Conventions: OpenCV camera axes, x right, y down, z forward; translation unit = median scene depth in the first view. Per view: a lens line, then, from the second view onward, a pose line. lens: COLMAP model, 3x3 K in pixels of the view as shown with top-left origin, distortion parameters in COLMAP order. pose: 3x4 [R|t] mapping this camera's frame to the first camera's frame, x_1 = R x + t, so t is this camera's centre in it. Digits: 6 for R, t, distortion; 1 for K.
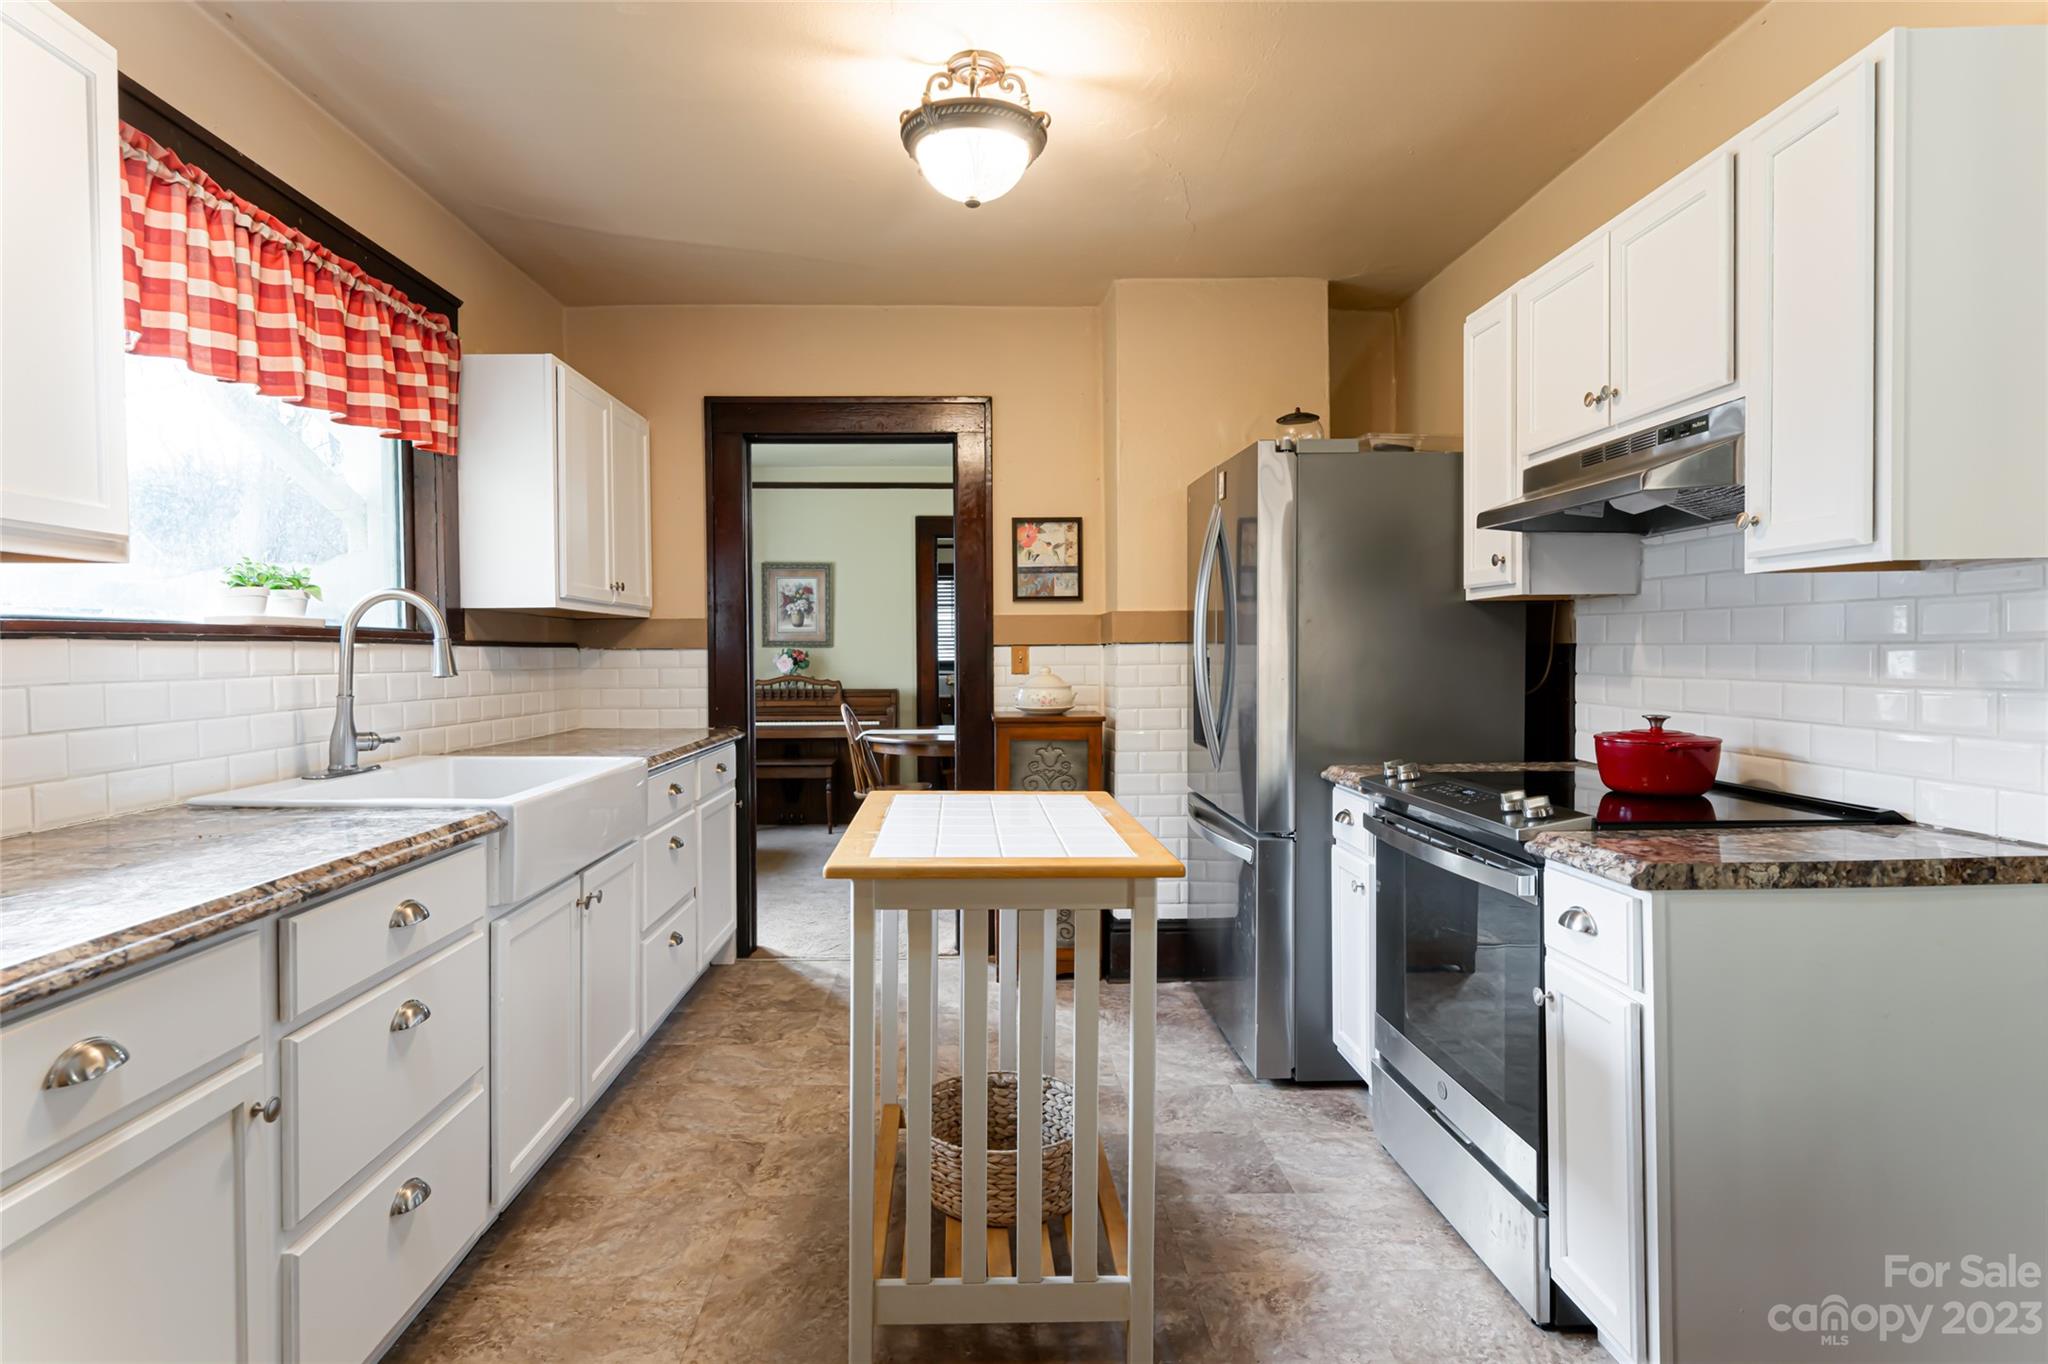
lens RADIAL K [[1093.6, 0, 984.8], [0, 1093.6, 676.0], [0, 0, 1]] dist [0.003328, 0.001108]
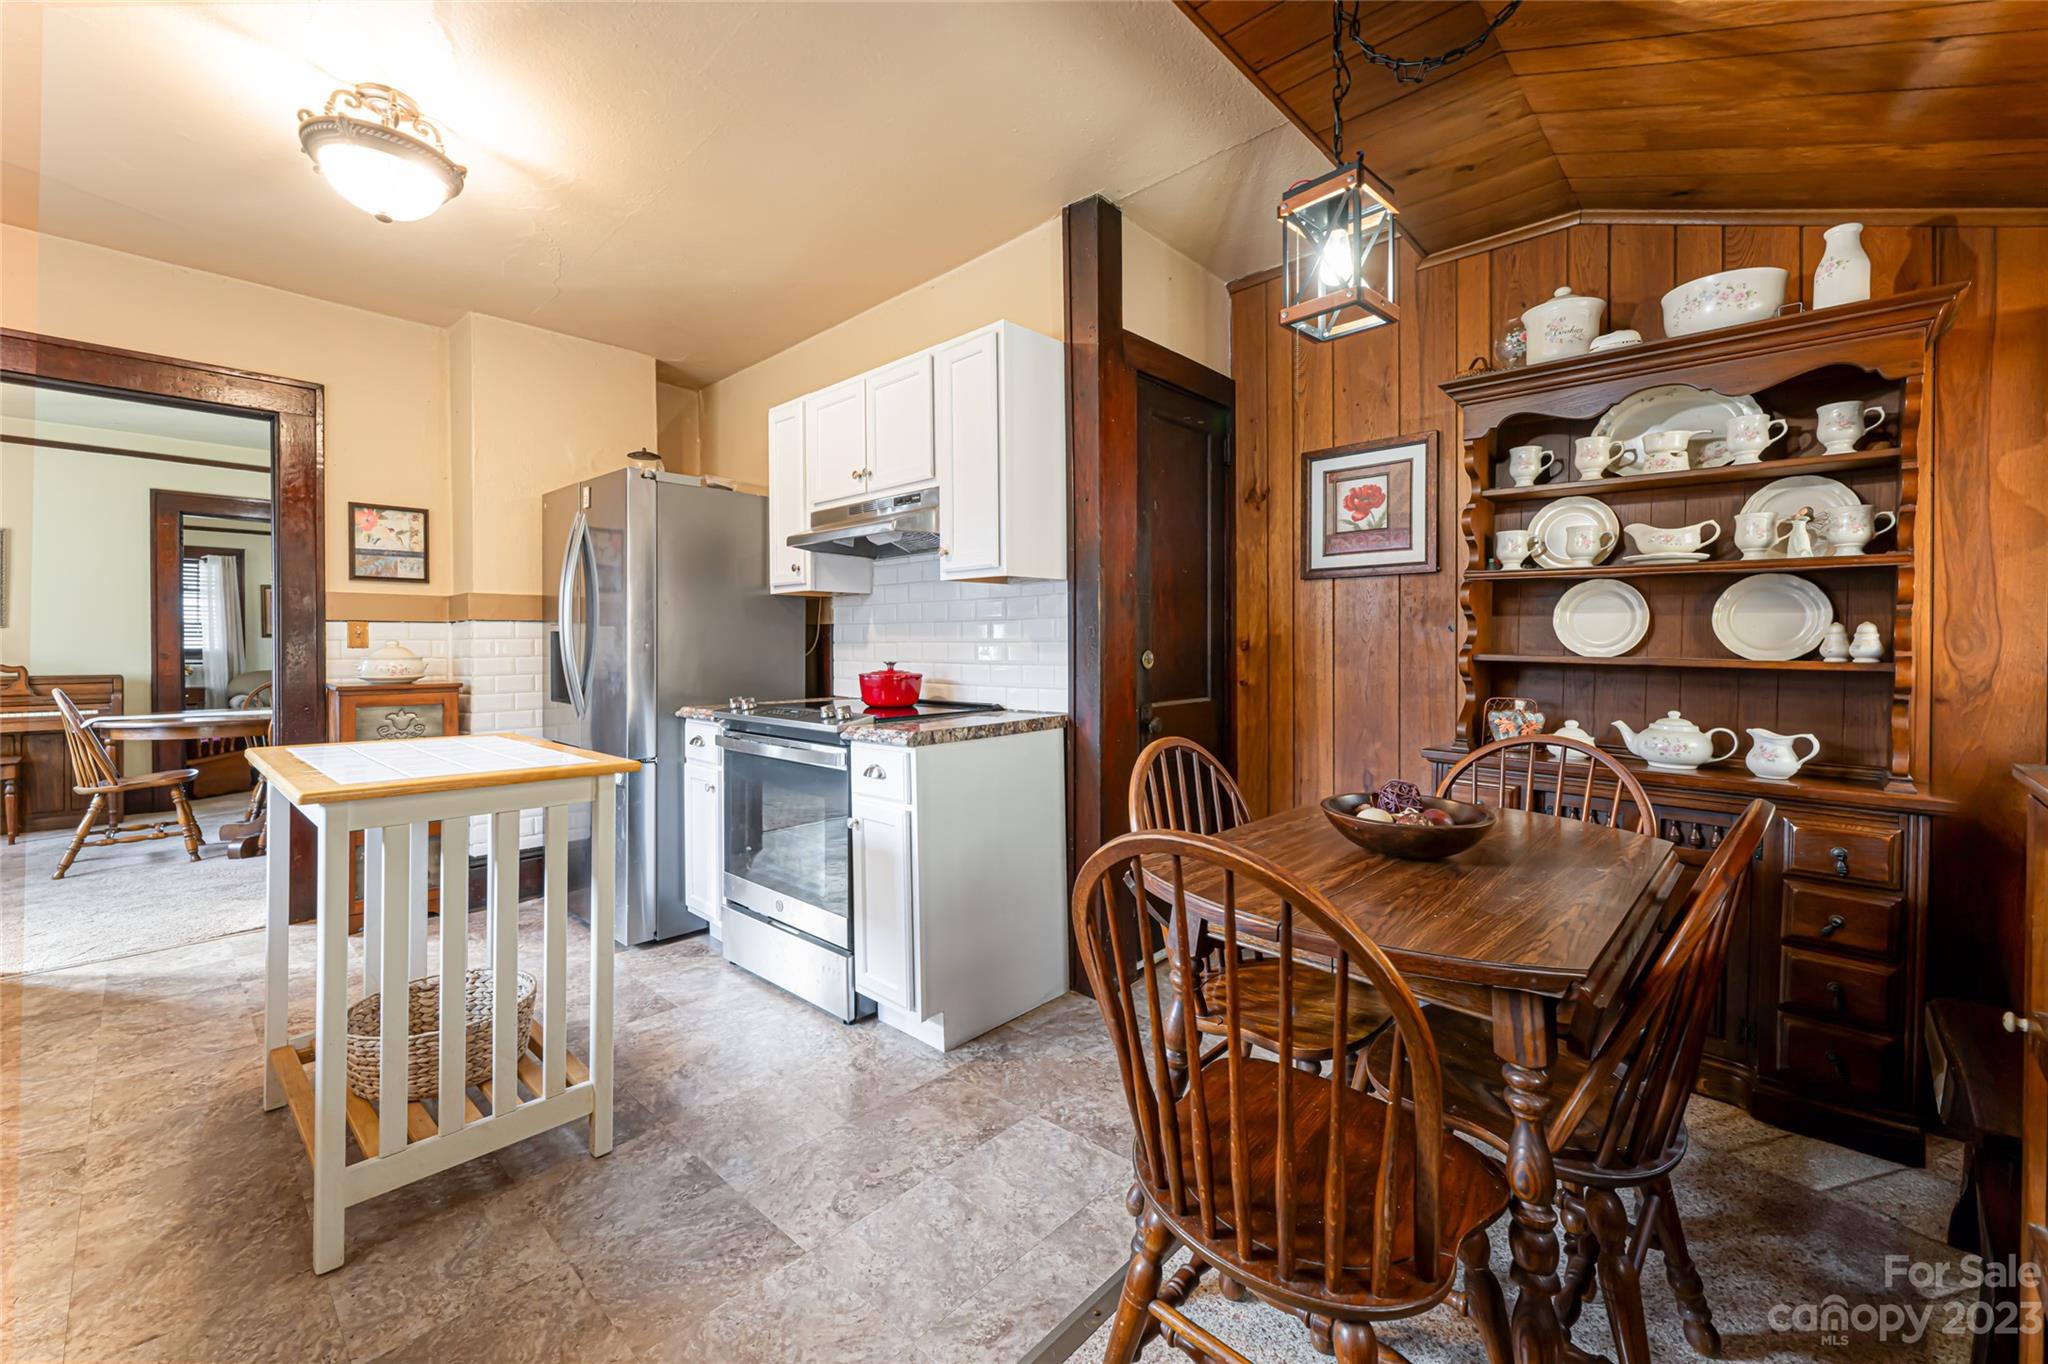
lens RADIAL K [[836.2, 0, 1024.1], [0, 836.2, 647.9], [0, 0, 1]] dist [-0.000835, -0.000151]
pose [[0.695298, 0.005983, 0.718697, -0.156489], [0.012398, 0.999717, -0.020317, 0.035390], [-0.718614, 0.023036, 0.695027, -0.061500]]
